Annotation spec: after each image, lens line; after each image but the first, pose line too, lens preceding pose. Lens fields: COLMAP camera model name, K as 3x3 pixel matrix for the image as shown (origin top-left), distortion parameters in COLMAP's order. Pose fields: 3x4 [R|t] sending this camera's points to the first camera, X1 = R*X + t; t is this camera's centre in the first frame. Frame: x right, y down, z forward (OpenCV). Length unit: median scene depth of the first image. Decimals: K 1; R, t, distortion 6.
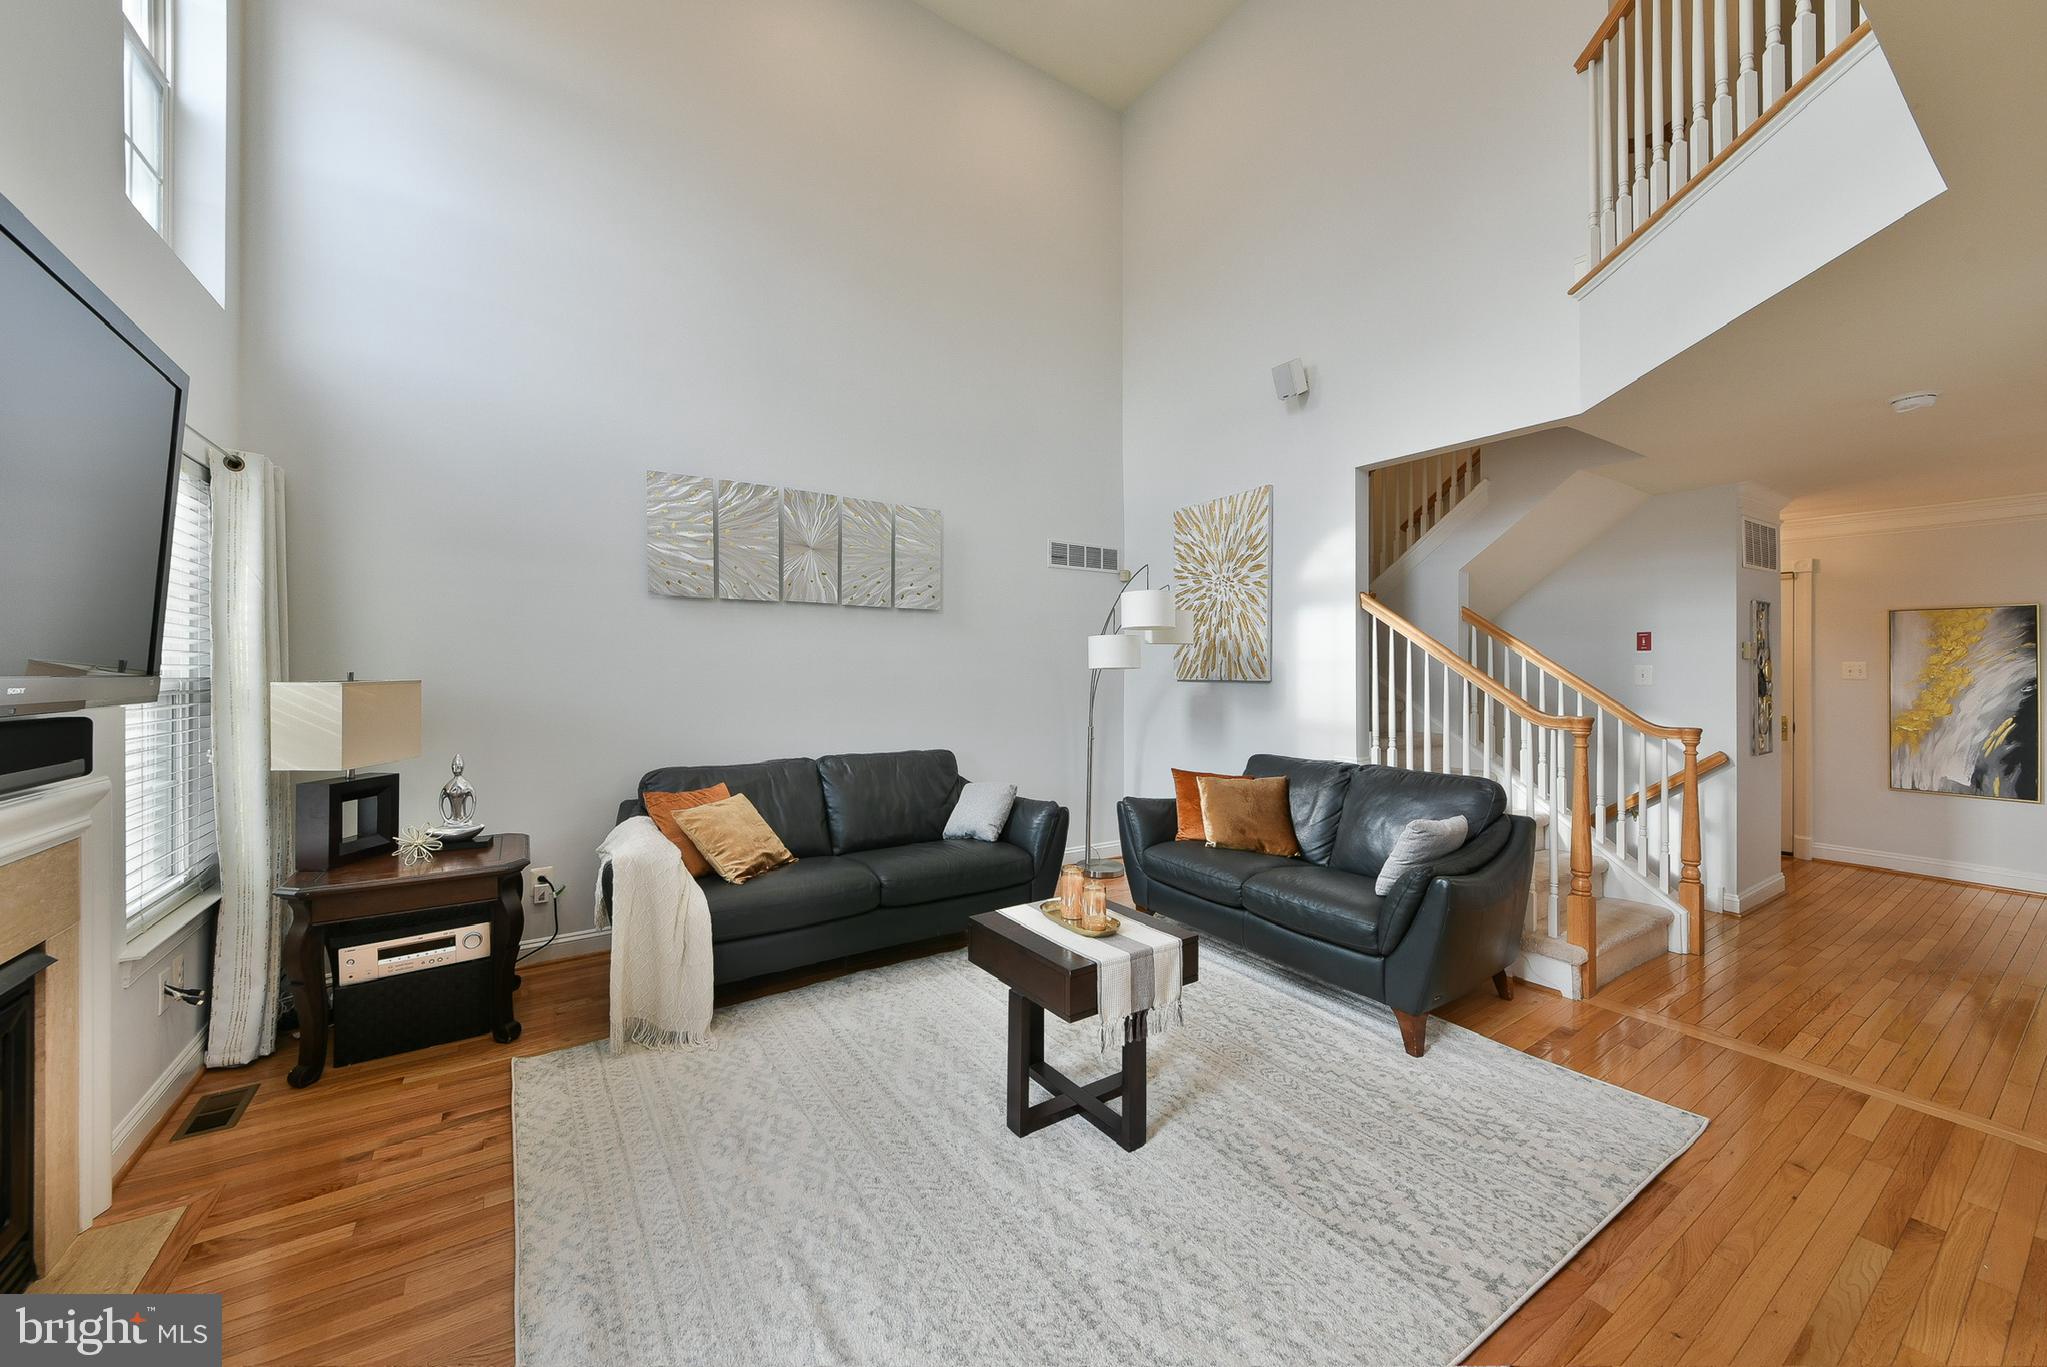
lens RADIAL K [[751.9, 0, 1015.1], [0, 751.9, 673.0], [0, 0, 1]] dist [0.017140, -0.000131]
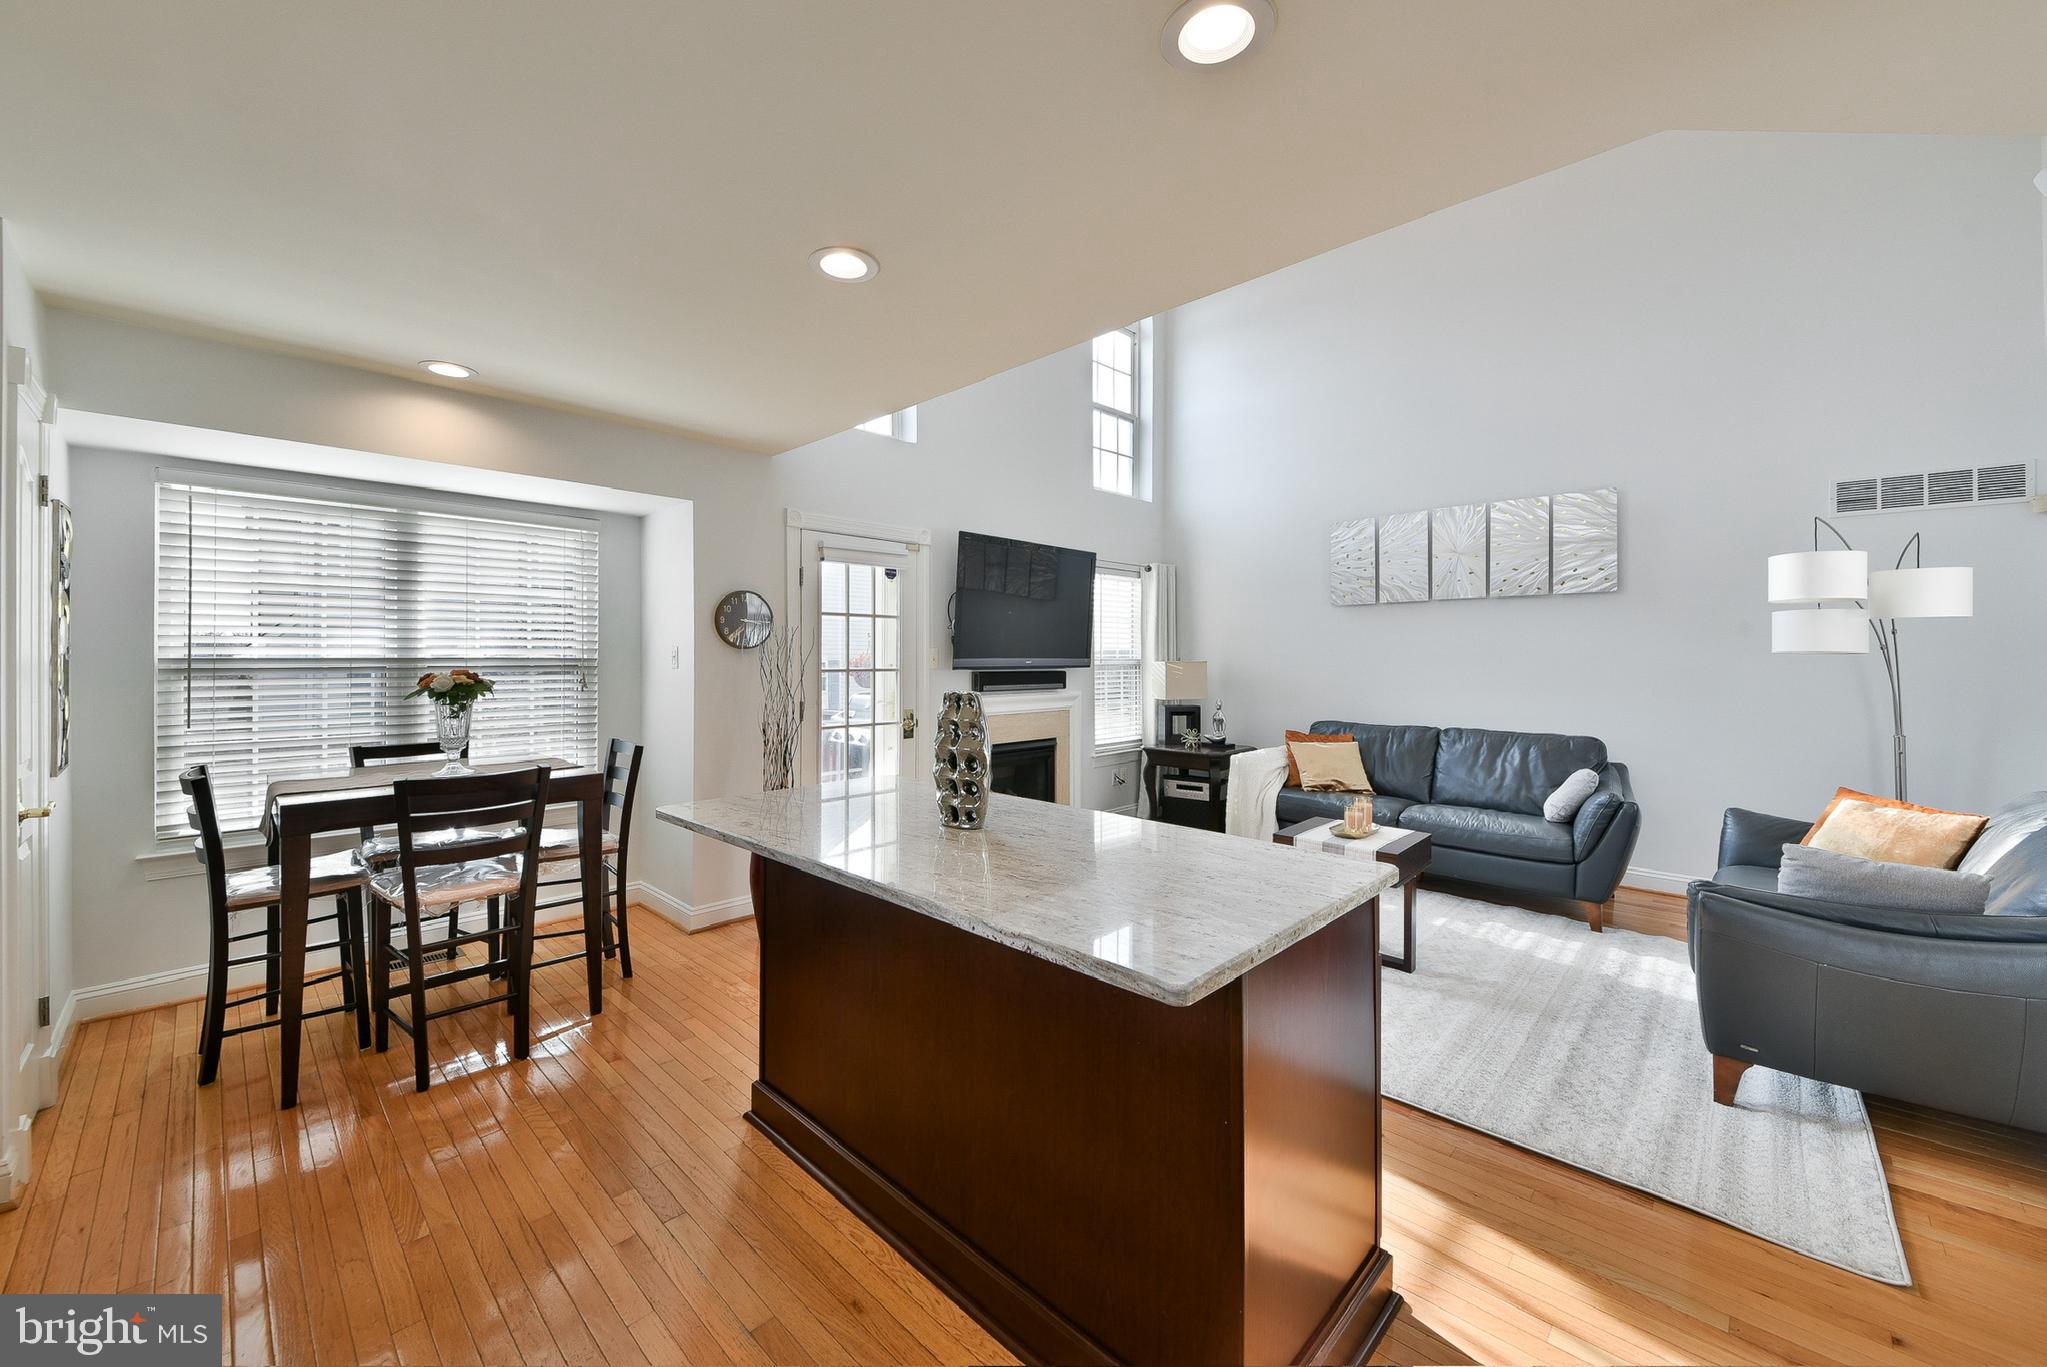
lens RADIAL K [[761.8, 0, 940.6], [0, 761.8, 656.3], [0, 0, 1]] dist [-0.025427, 0.000032]
pose [[0.158949, 0.000317, -0.987287, 0.851394], [0.000792, 1.000000, 0.000448, -0.002977], [0.987286, -0.000853, 0.158949, -0.005519]]
